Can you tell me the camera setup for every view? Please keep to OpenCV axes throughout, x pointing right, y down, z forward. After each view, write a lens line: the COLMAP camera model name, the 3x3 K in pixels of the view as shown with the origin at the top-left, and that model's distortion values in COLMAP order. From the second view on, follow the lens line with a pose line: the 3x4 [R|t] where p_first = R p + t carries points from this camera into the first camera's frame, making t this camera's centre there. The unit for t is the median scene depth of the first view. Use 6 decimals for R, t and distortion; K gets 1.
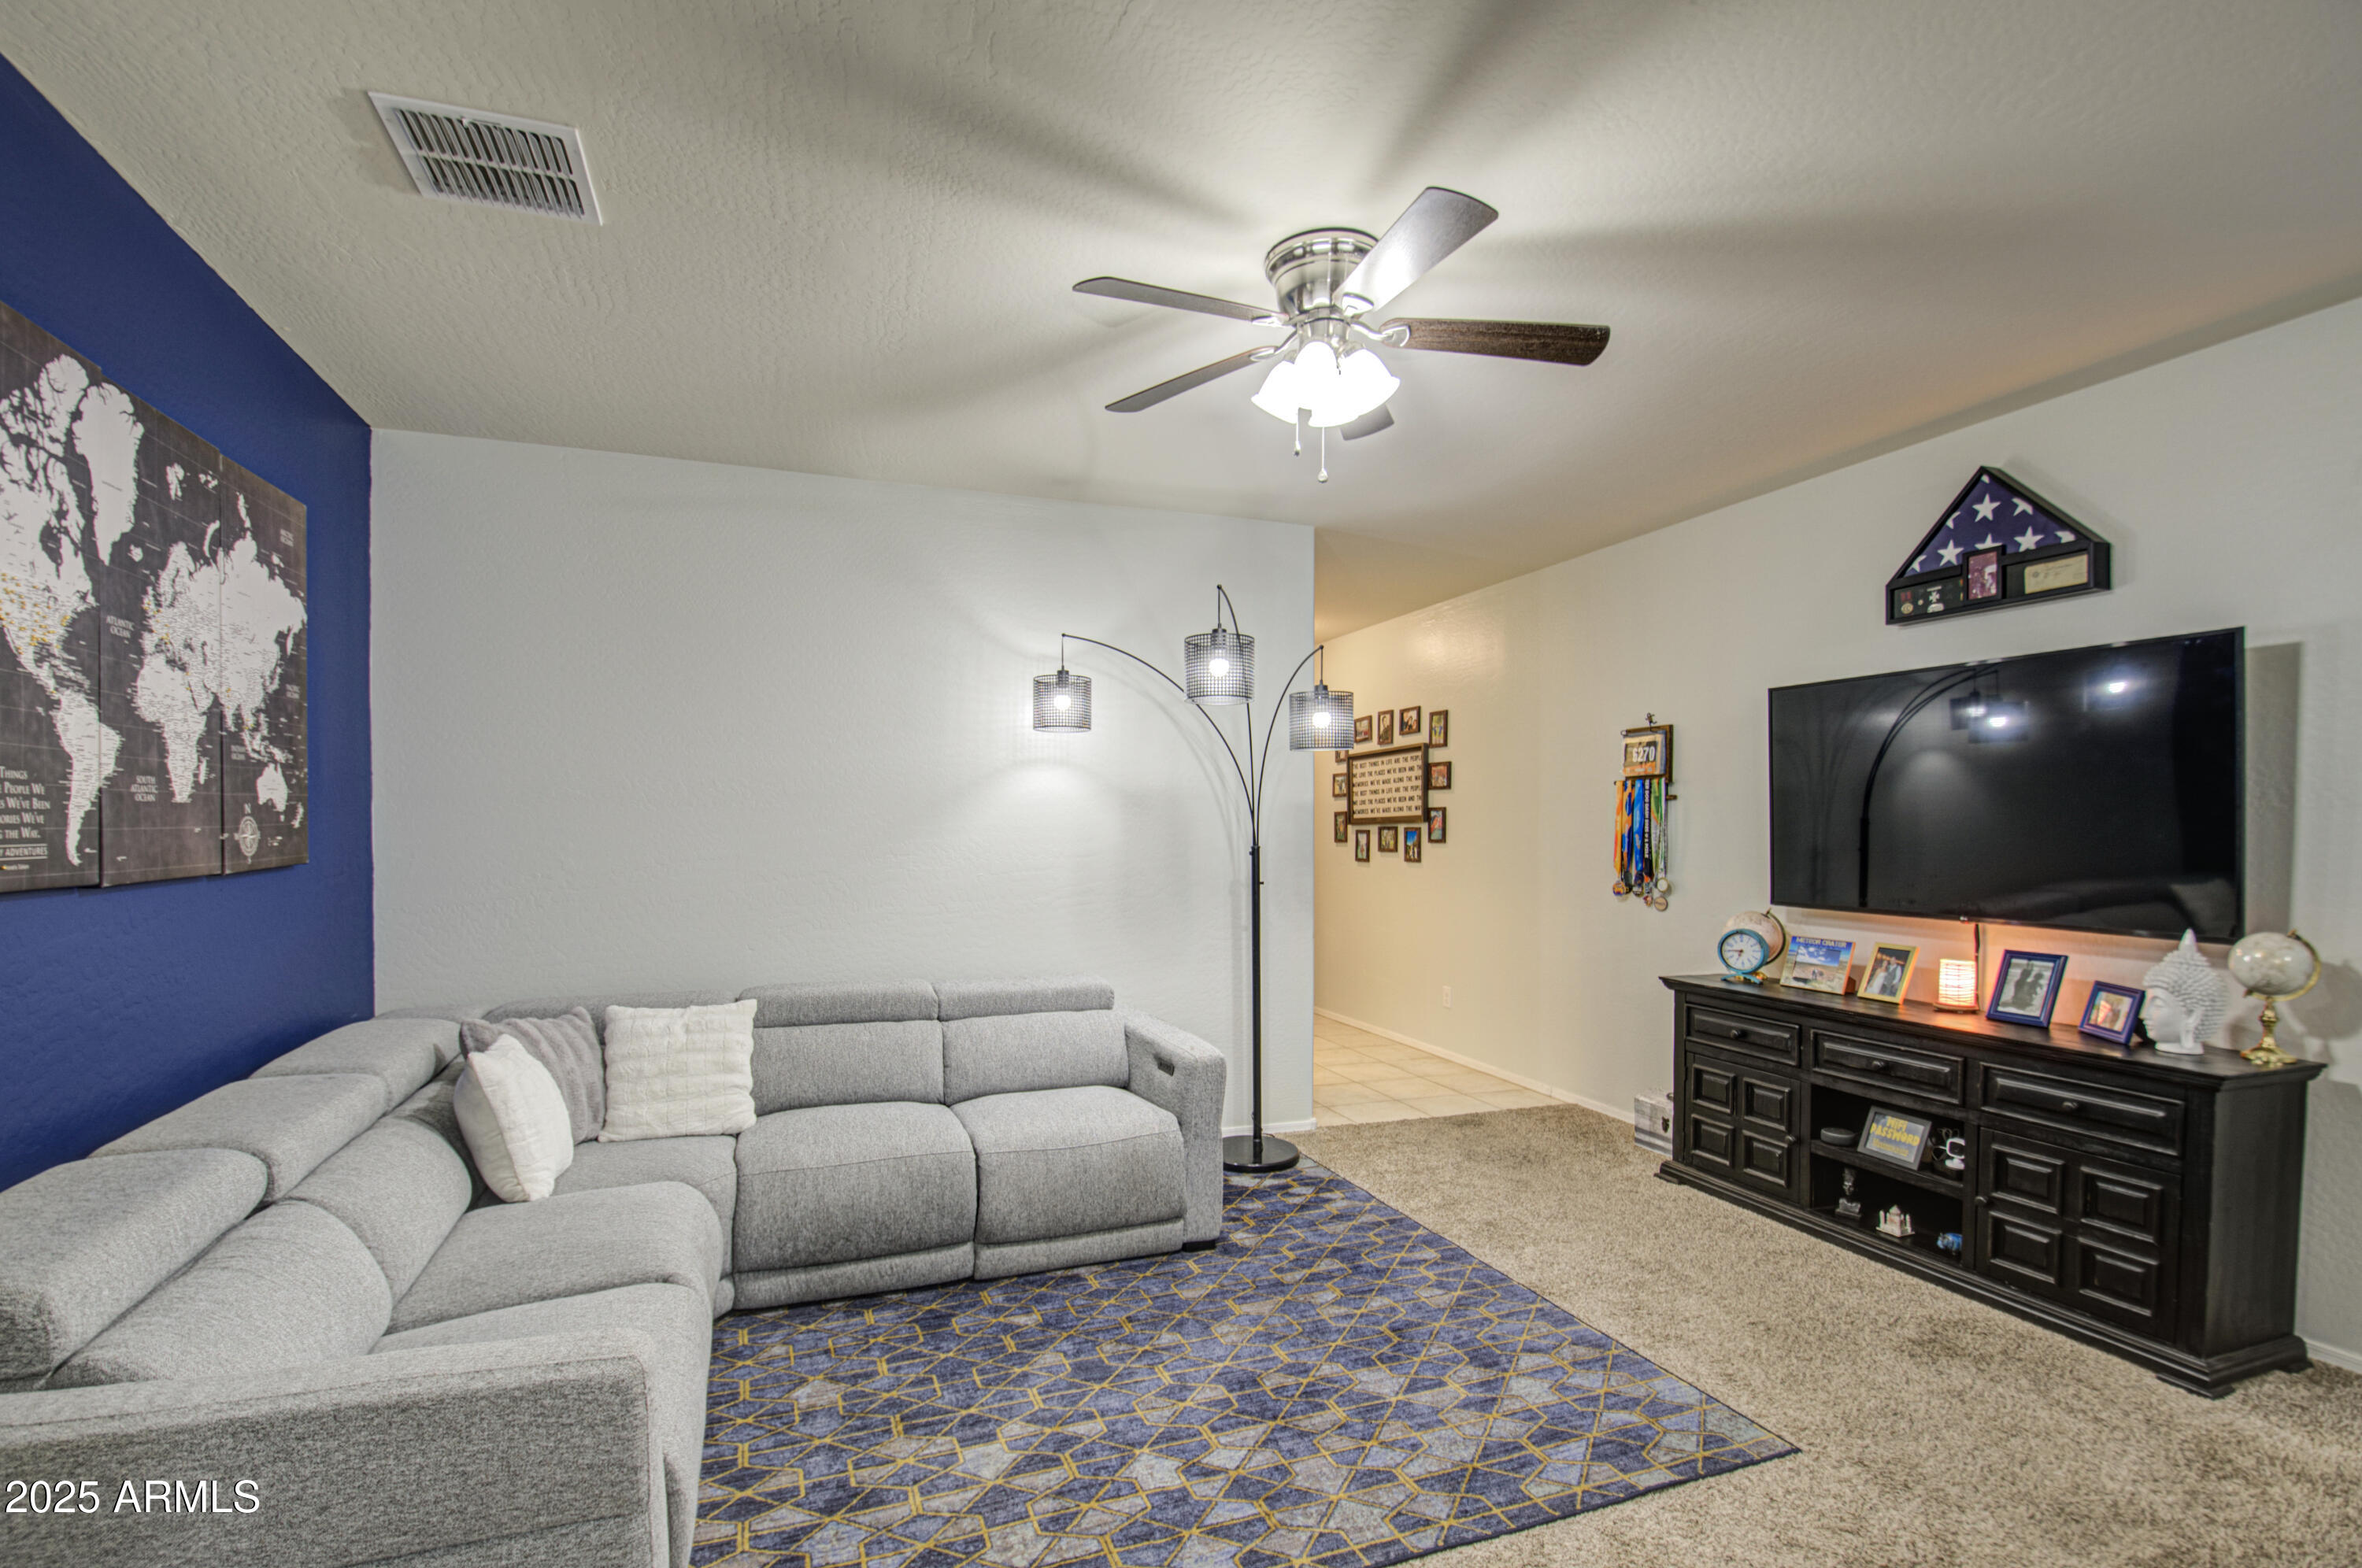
lens RADIAL K [[1072.4, 0, 1155.4], [0, 1072.4, 841.0], [0, 0, 1]] dist [0.014319, -0.020224]
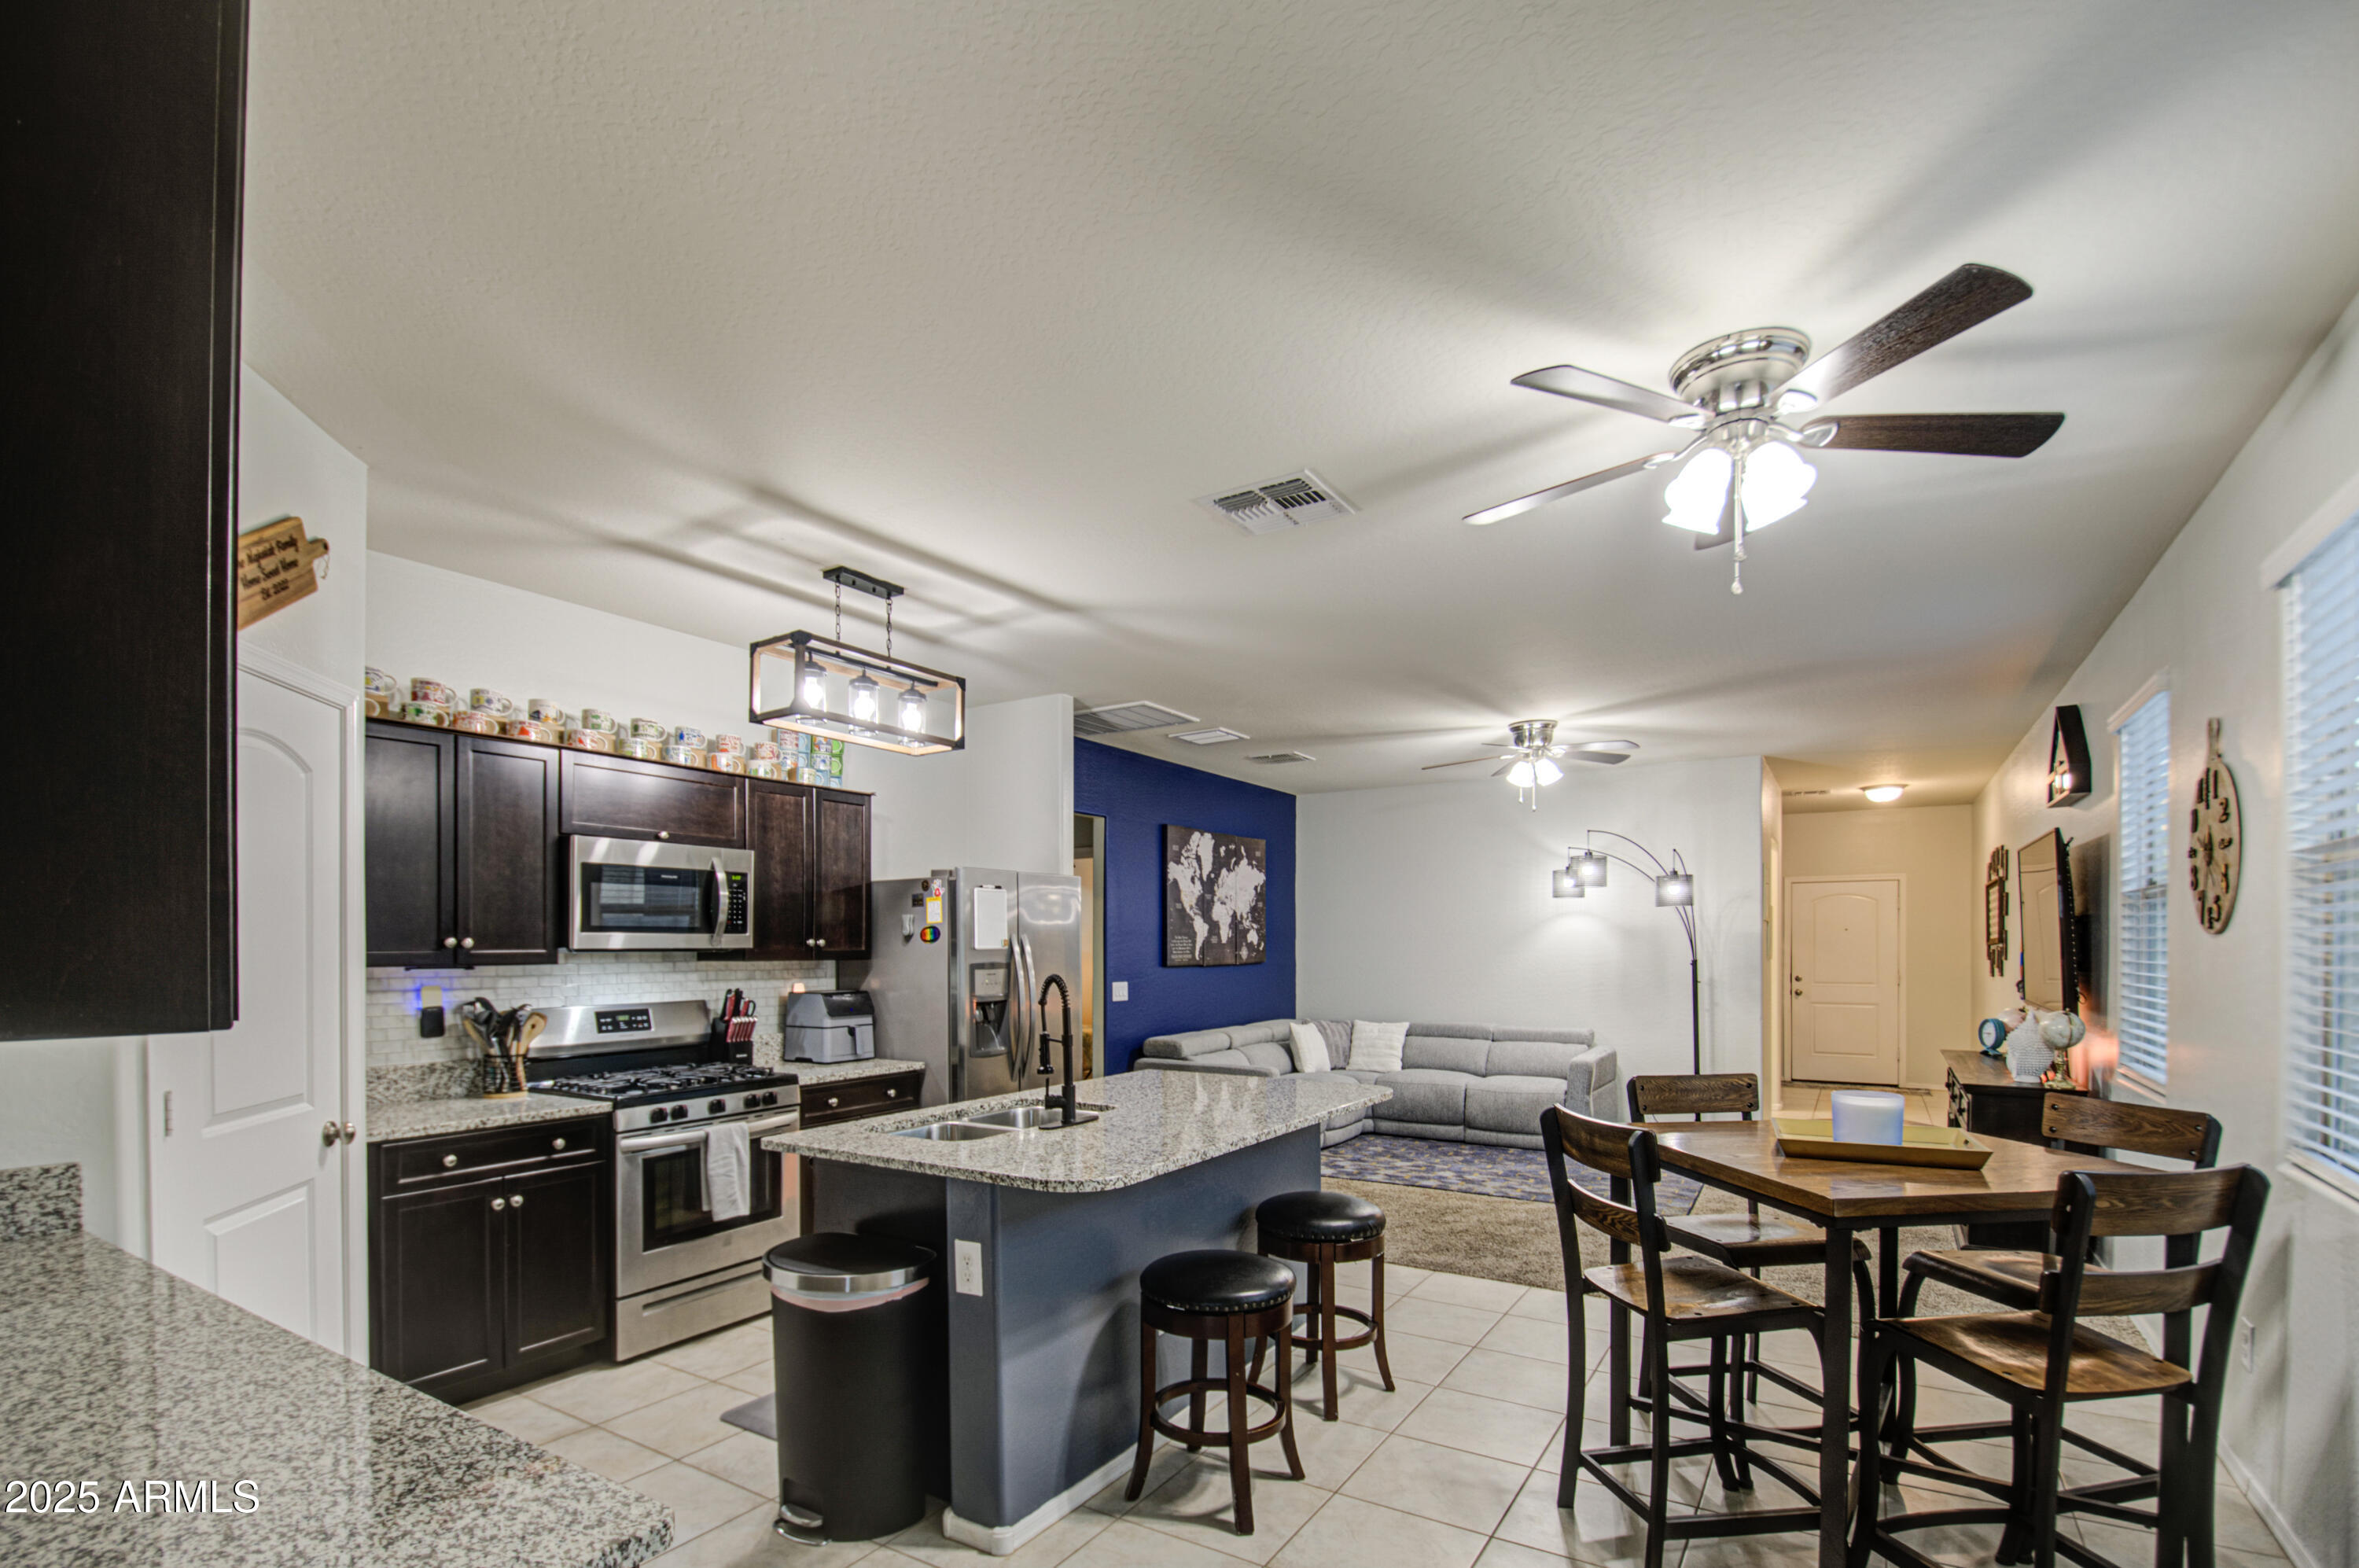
lens RADIAL K [[1102.5, 0, 1165.0], [0, 1102.5, 943.6], [0, 0, 1]] dist [0.022361, -0.021530]
pose [[0.619431, -0.004839, -0.785036, 1.532770], [-0.006084, 0.999921, -0.010965, 0.005774], [0.785027, 0.011568, 0.619353, -1.177693]]
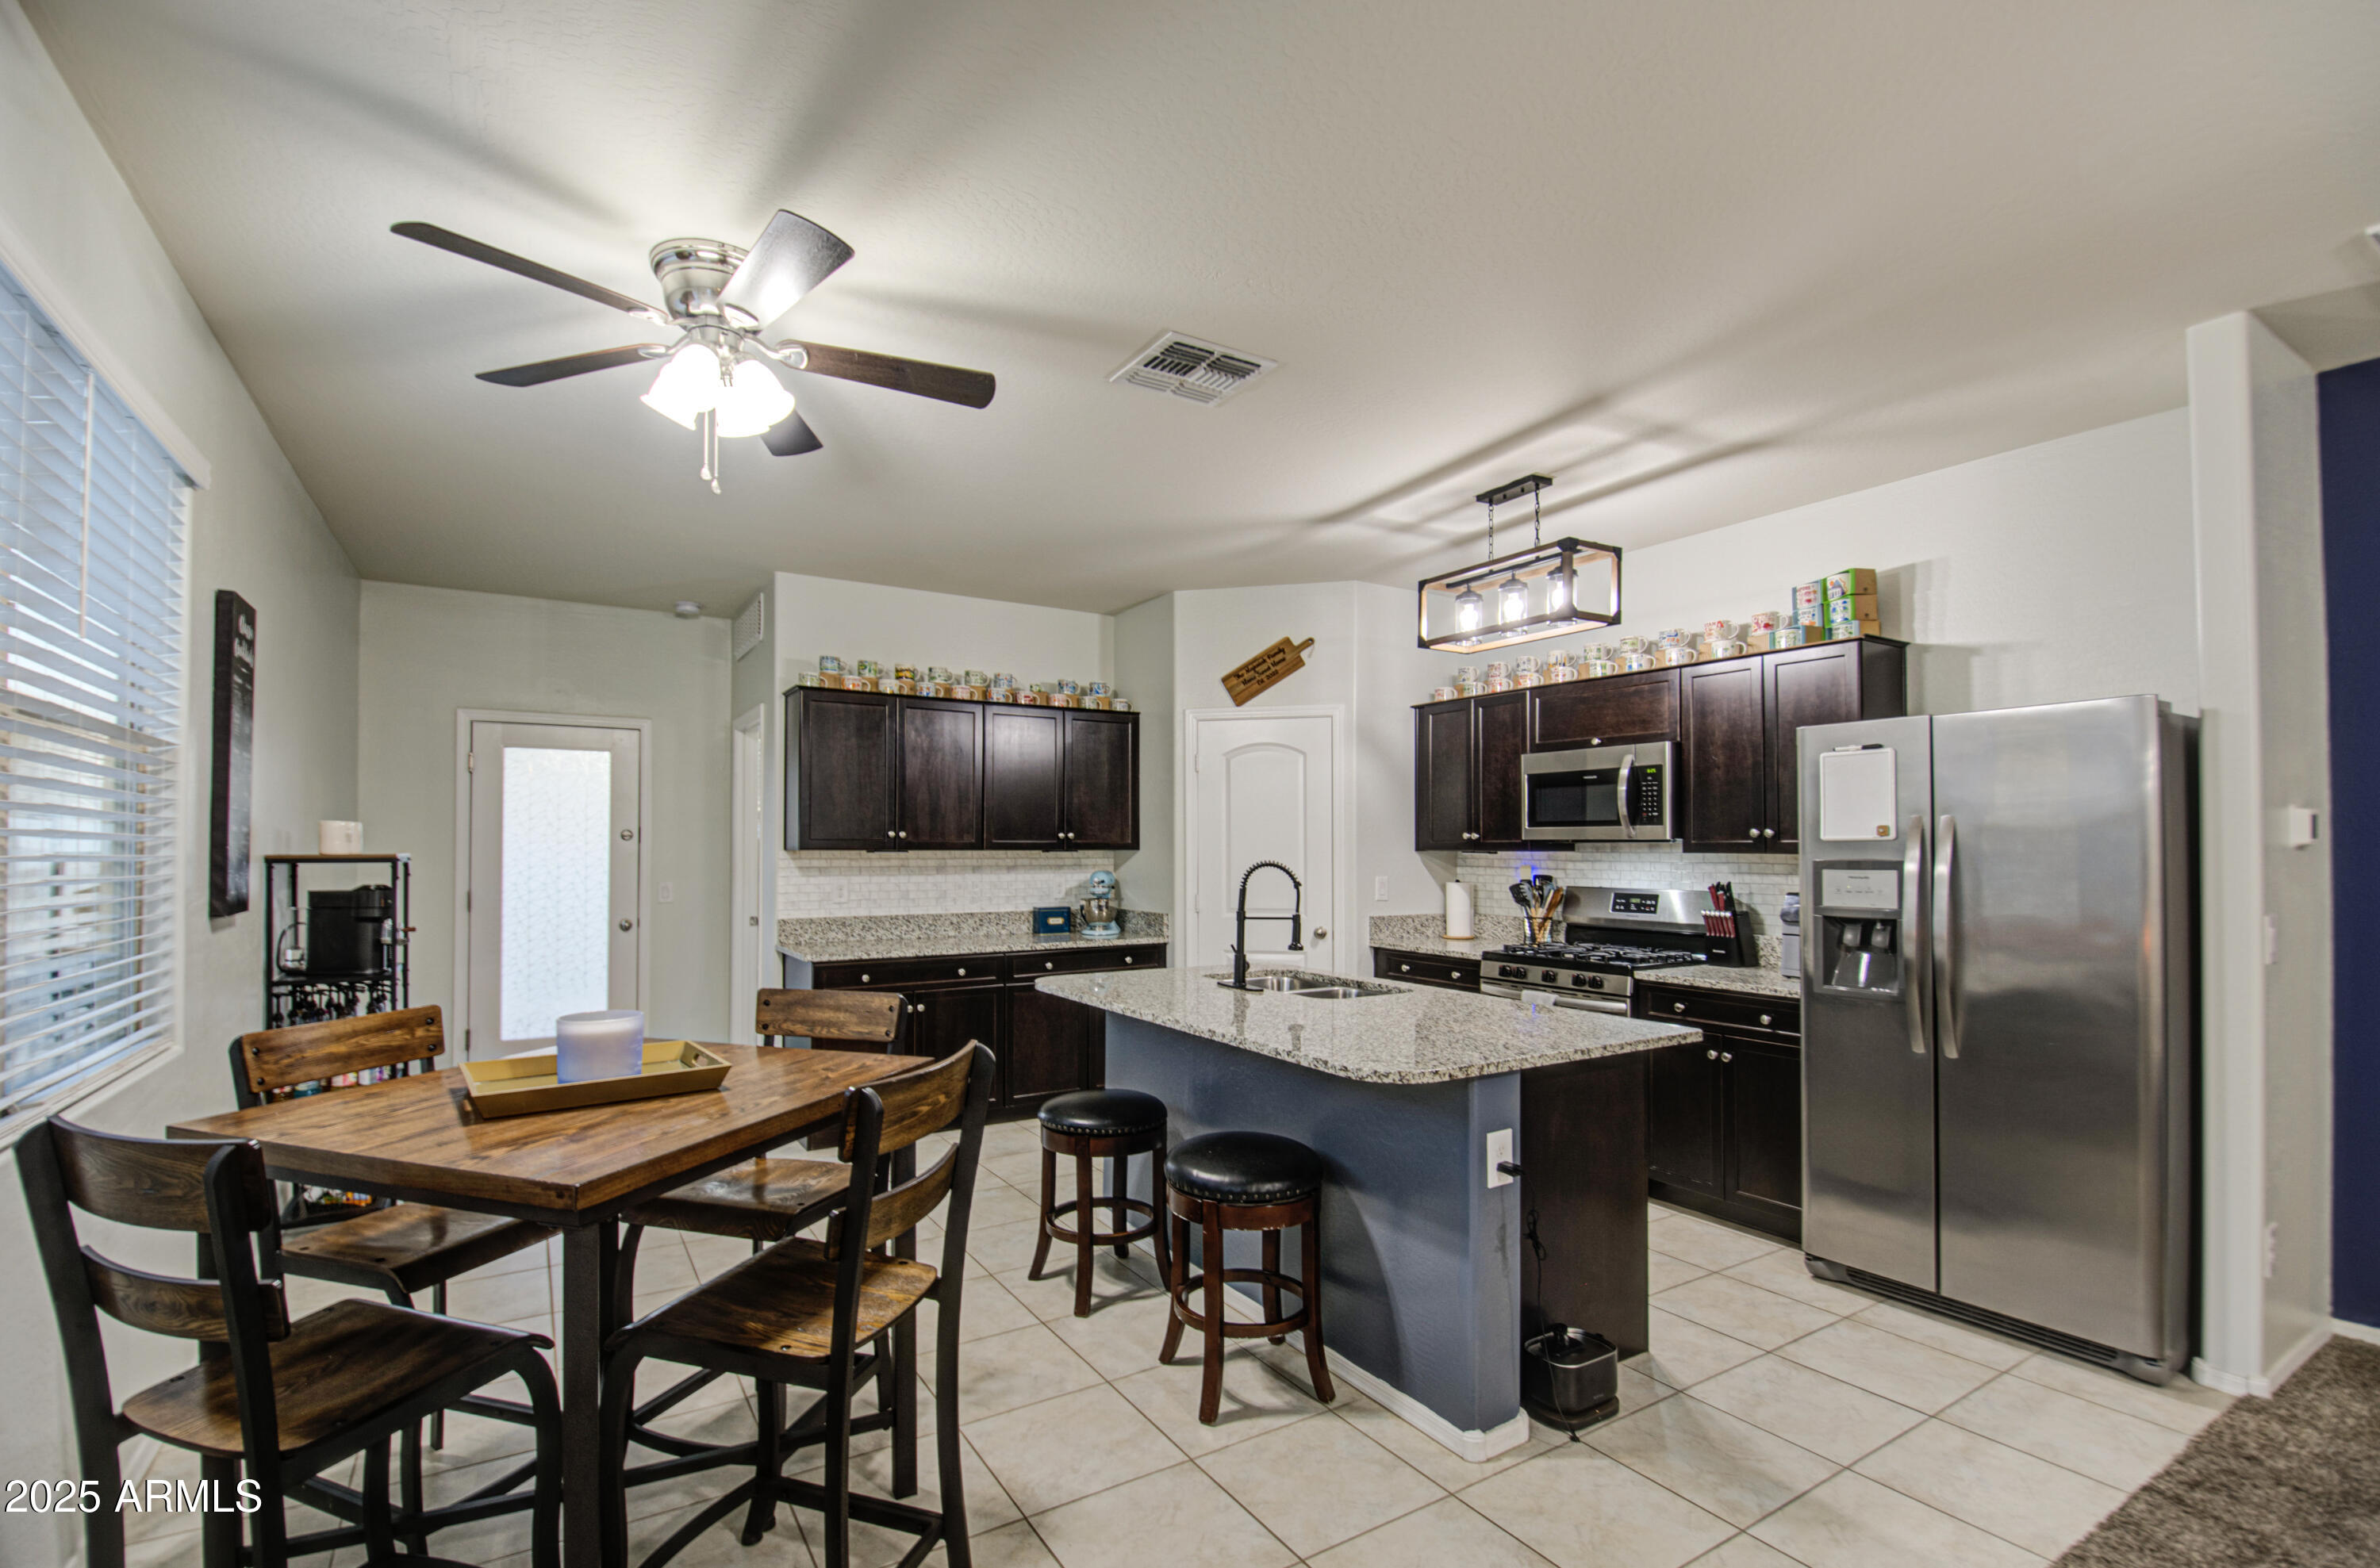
lens RADIAL K [[1059.2, 0, 1179.0], [0, 1059.2, 829.9], [0, 0, 1]] dist [0.014928, -0.018008]
pose [[-0.977378, -0.006589, -0.211400, 0.907212], [-0.006034, 0.999976, -0.003271, -0.005962], [0.211416, -0.001922, -0.977394, 0.732422]]
